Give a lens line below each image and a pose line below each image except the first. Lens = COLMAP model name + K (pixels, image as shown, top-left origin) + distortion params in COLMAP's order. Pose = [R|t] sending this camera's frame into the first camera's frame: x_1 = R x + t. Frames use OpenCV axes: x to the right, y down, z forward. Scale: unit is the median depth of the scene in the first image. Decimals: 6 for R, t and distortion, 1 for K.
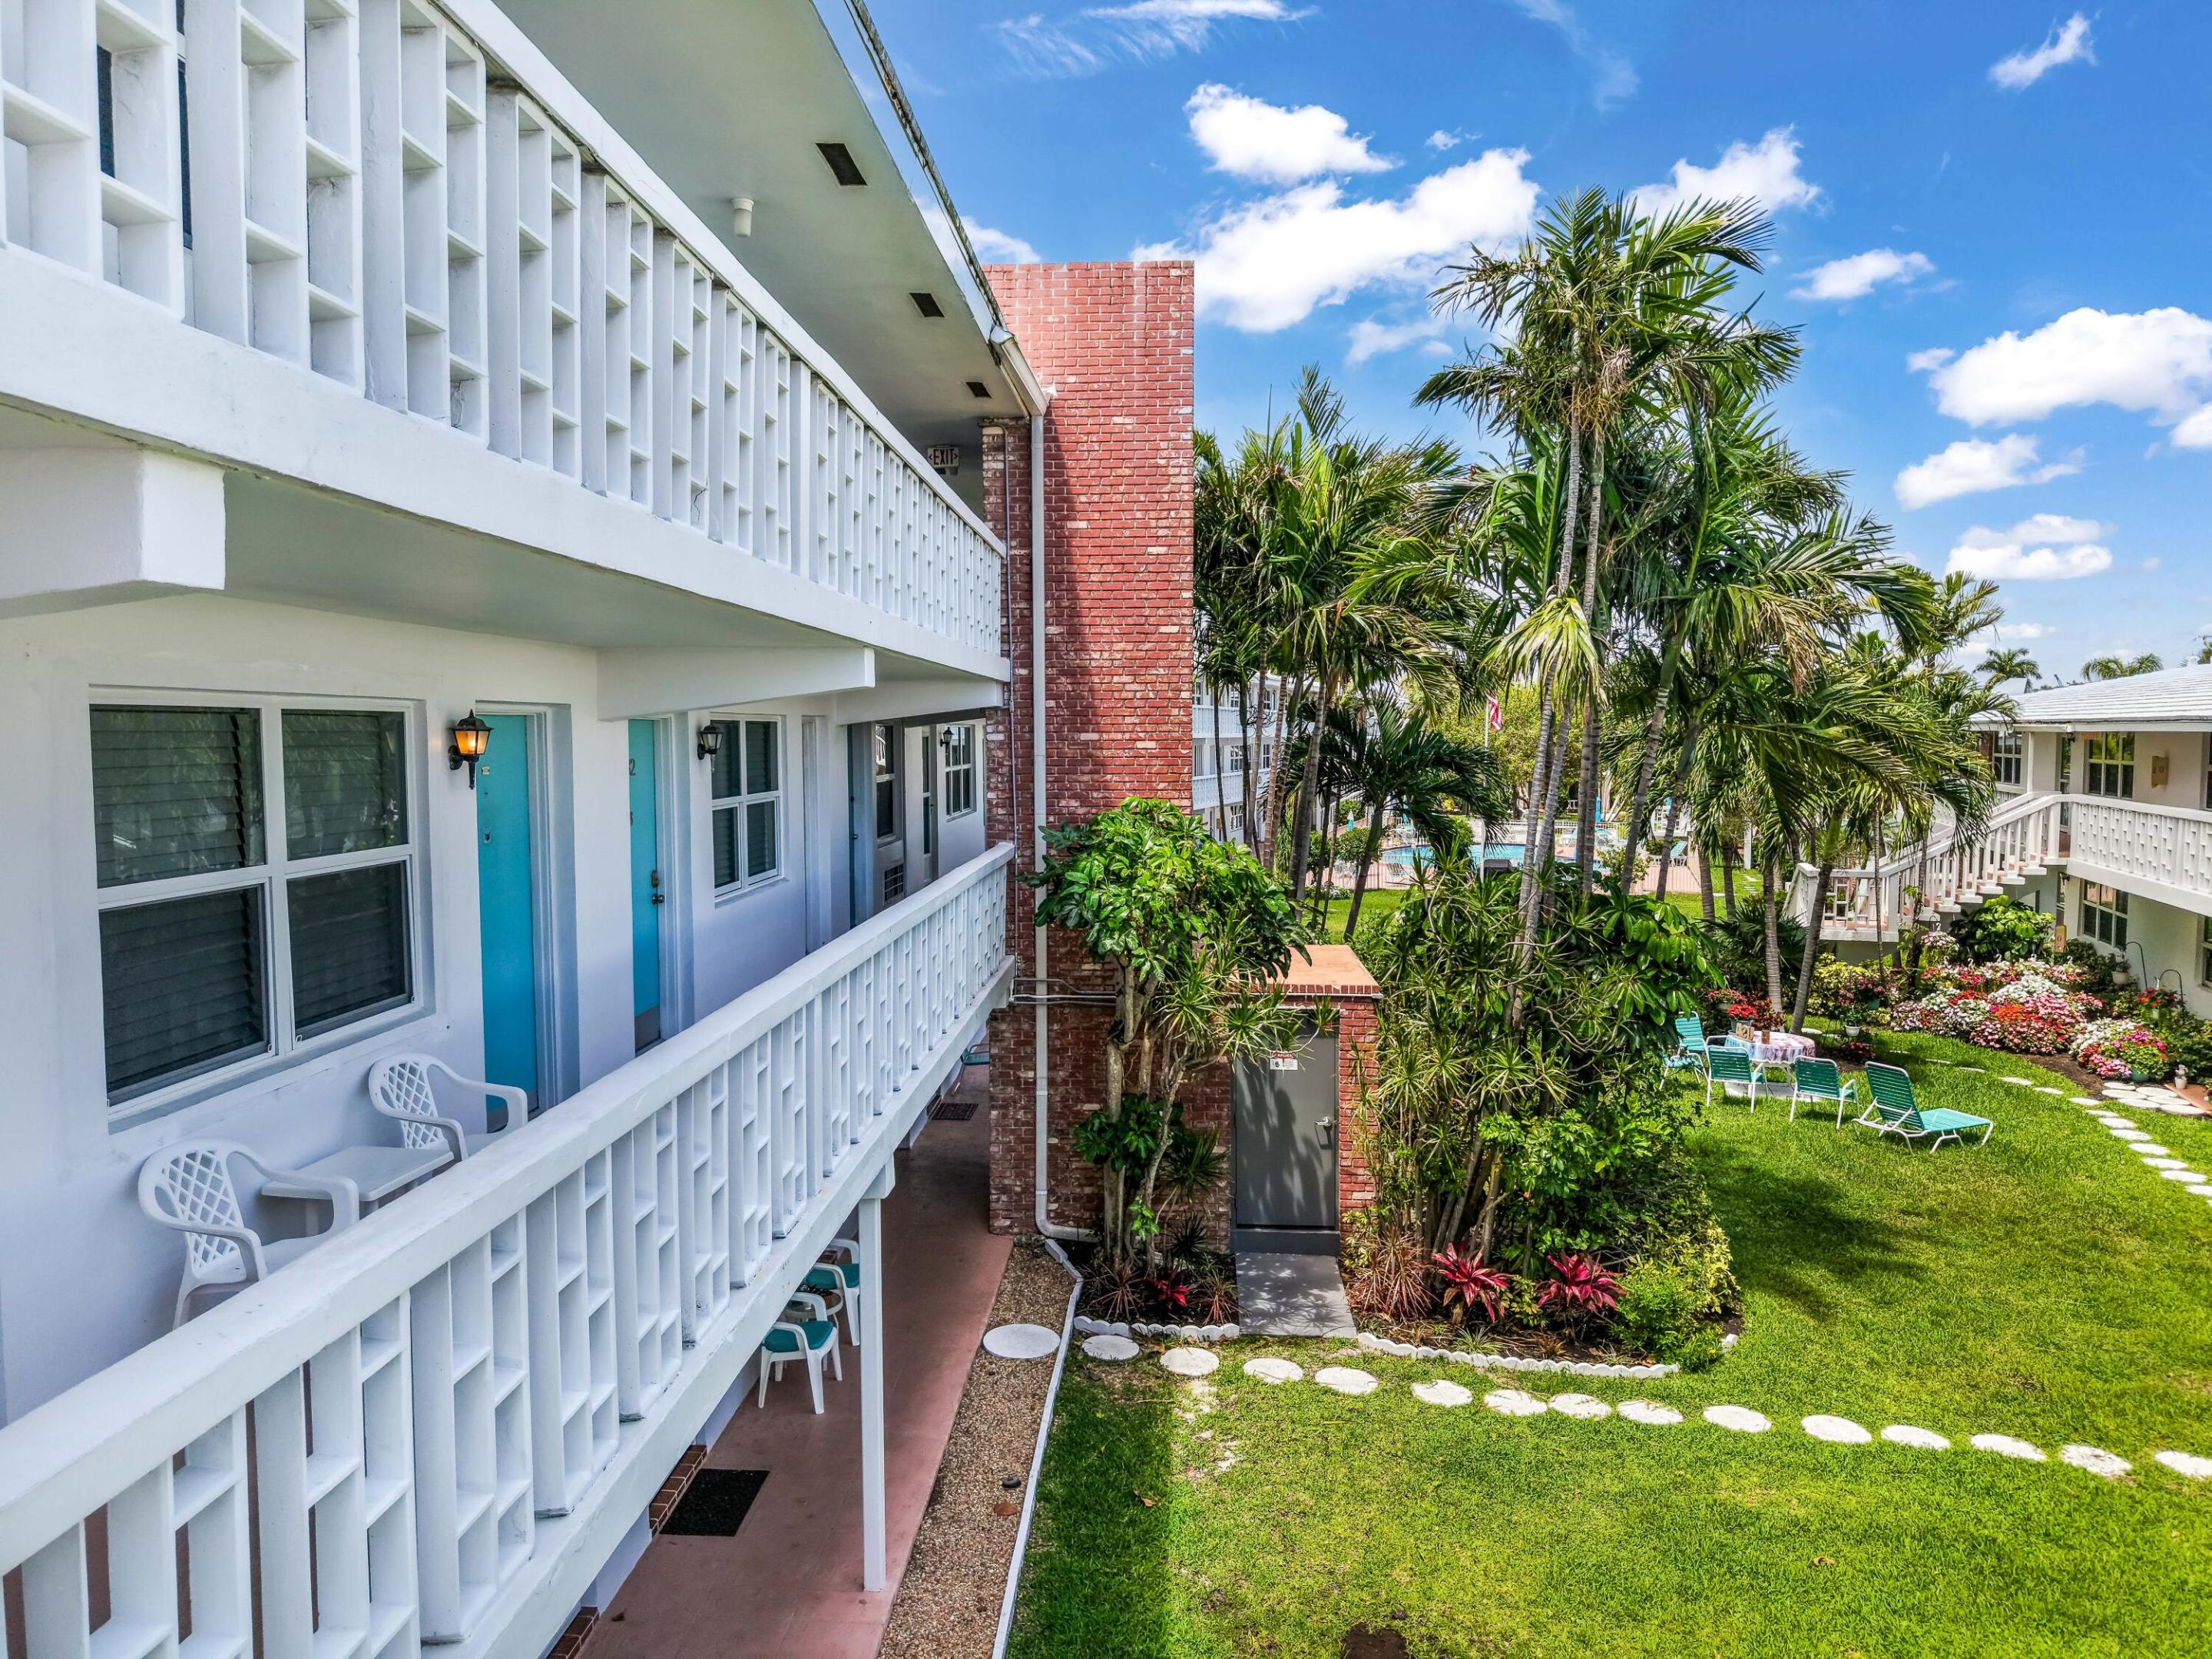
lens RADIAL K [[1512.0, 0, 1106.0], [0, 1512.0, 829.5], [0, 0, 1]] dist [0.010664, -0.000080]
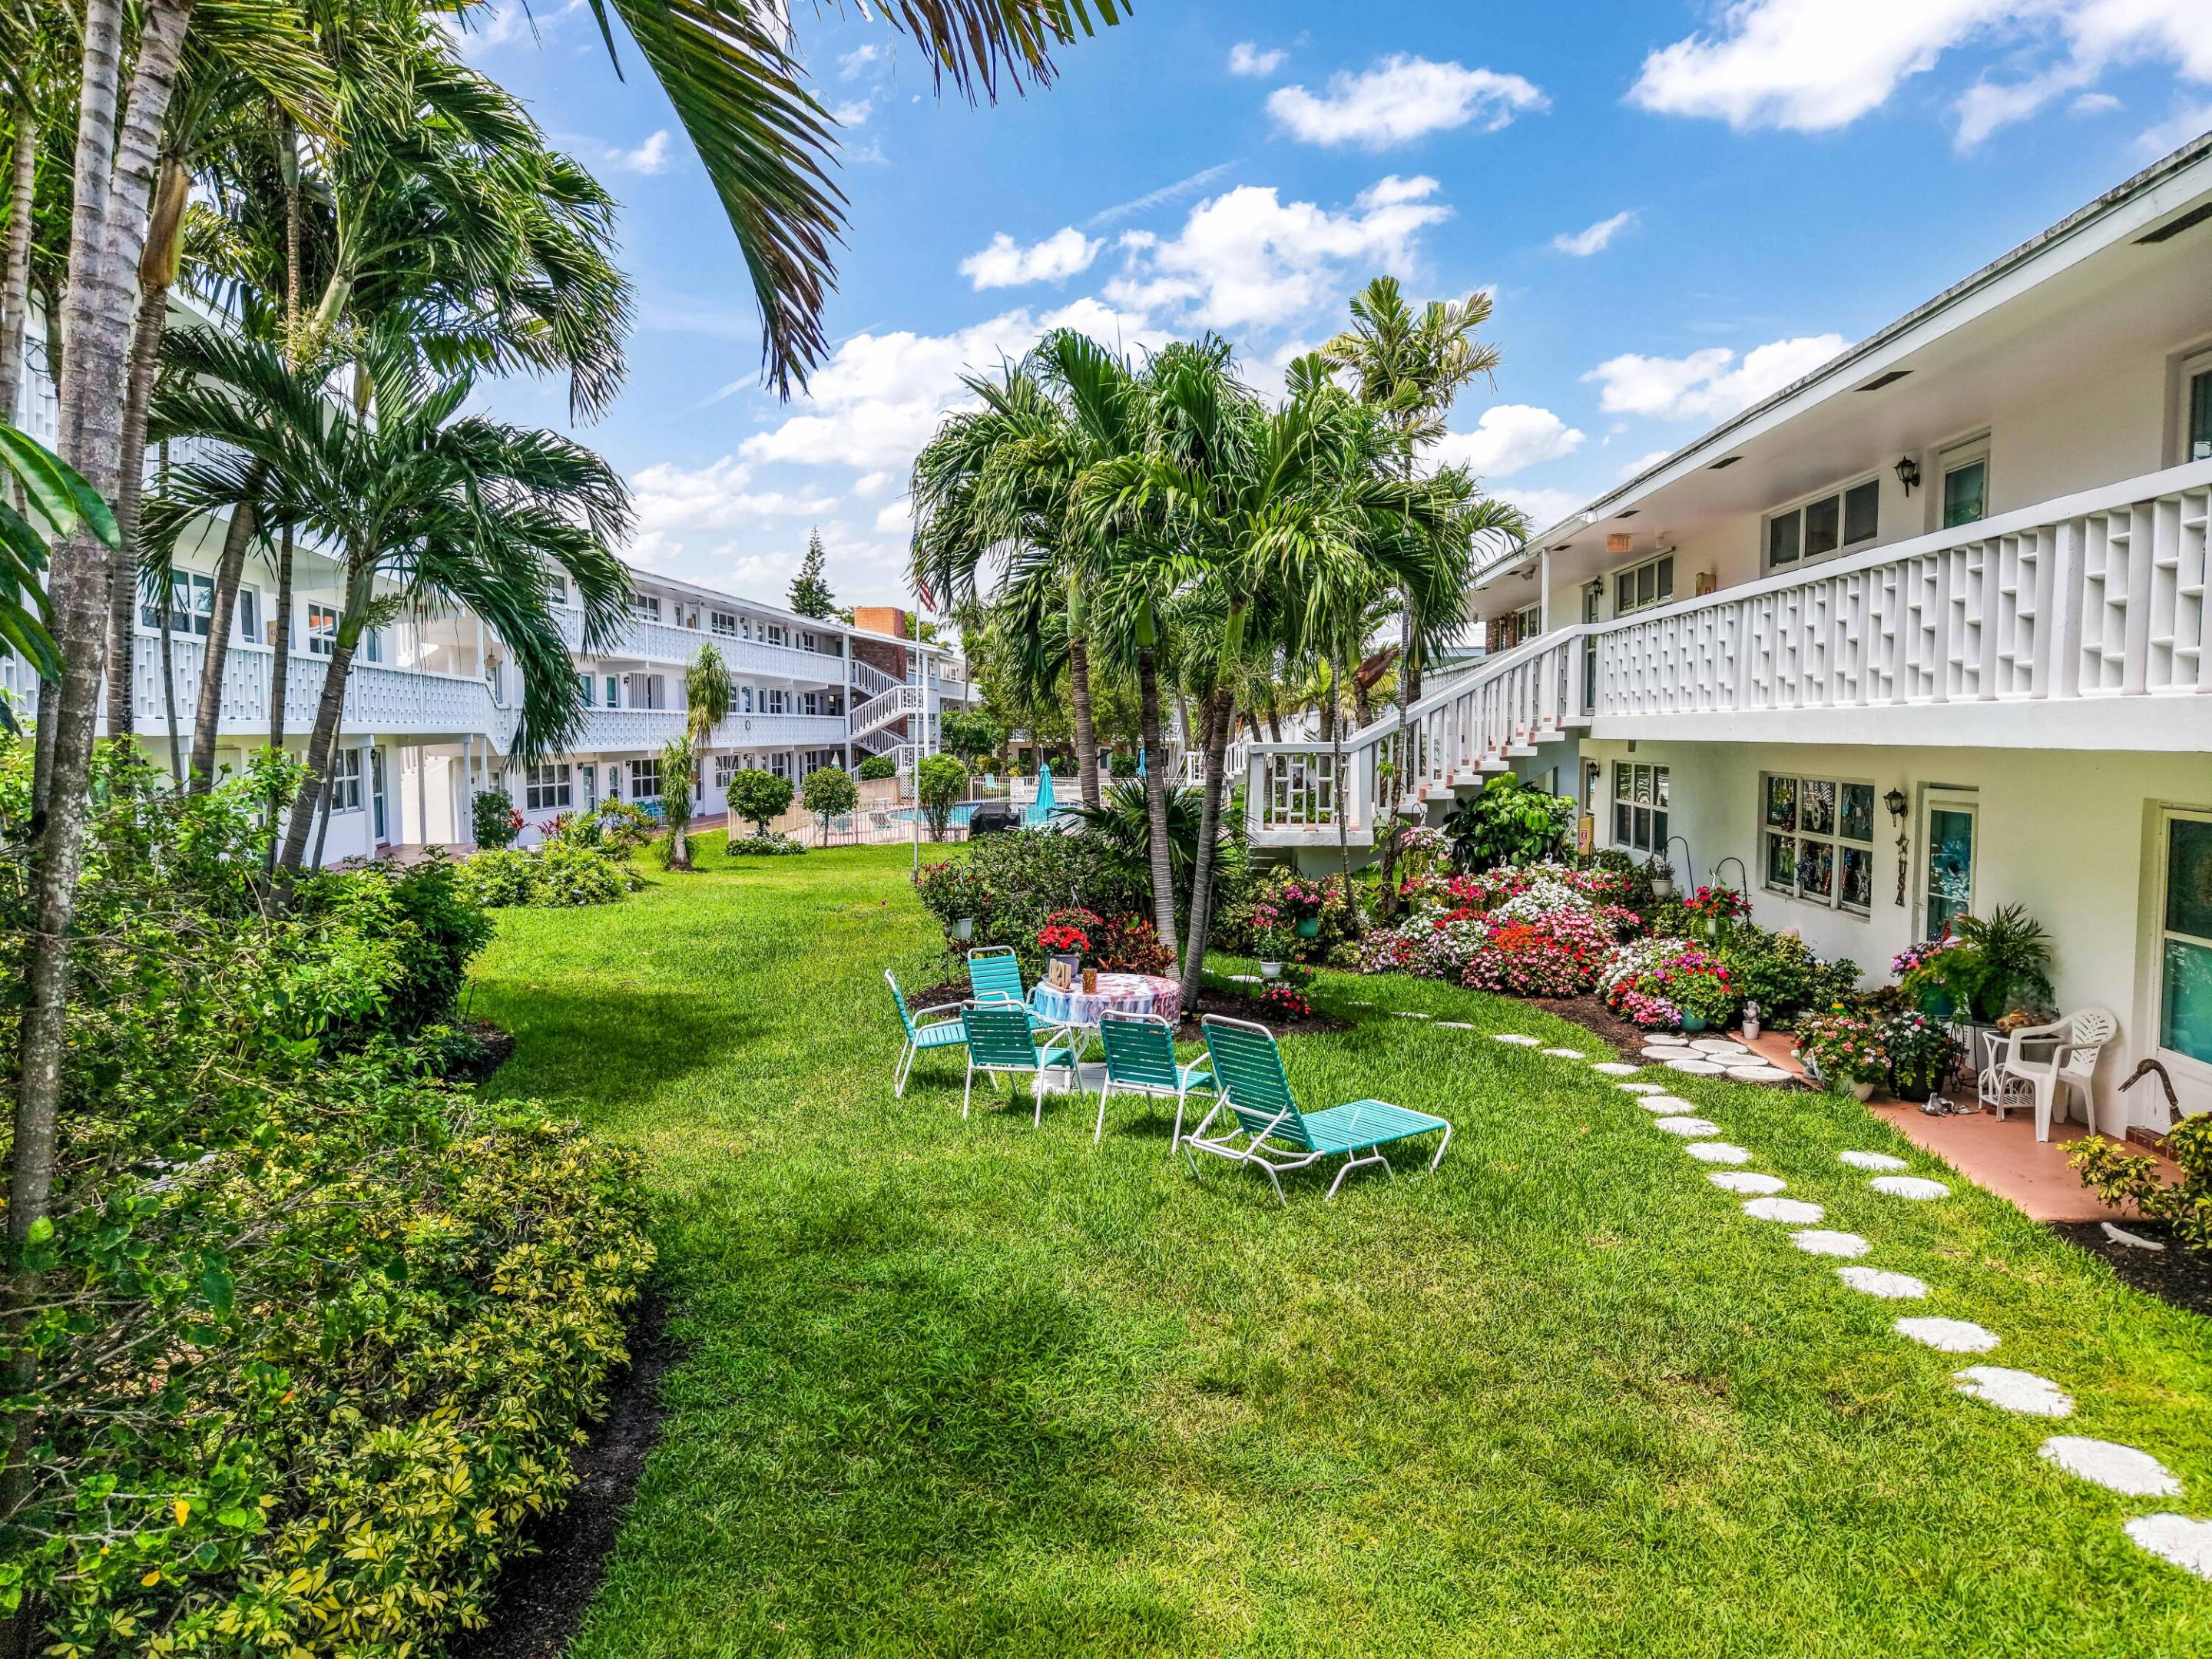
lens RADIAL K [[1498.2, 0, 1106.0], [0, 1498.2, 829.5], [0, 0, 1]] dist [0.145794, -0.357534]
pose [[0.970519, -0.018072, 0.240347, 0.272862], [0.017476, 0.999837, 0.004613, 0.069792], [-0.240391, -0.000277, 0.970676, 0.415205]]
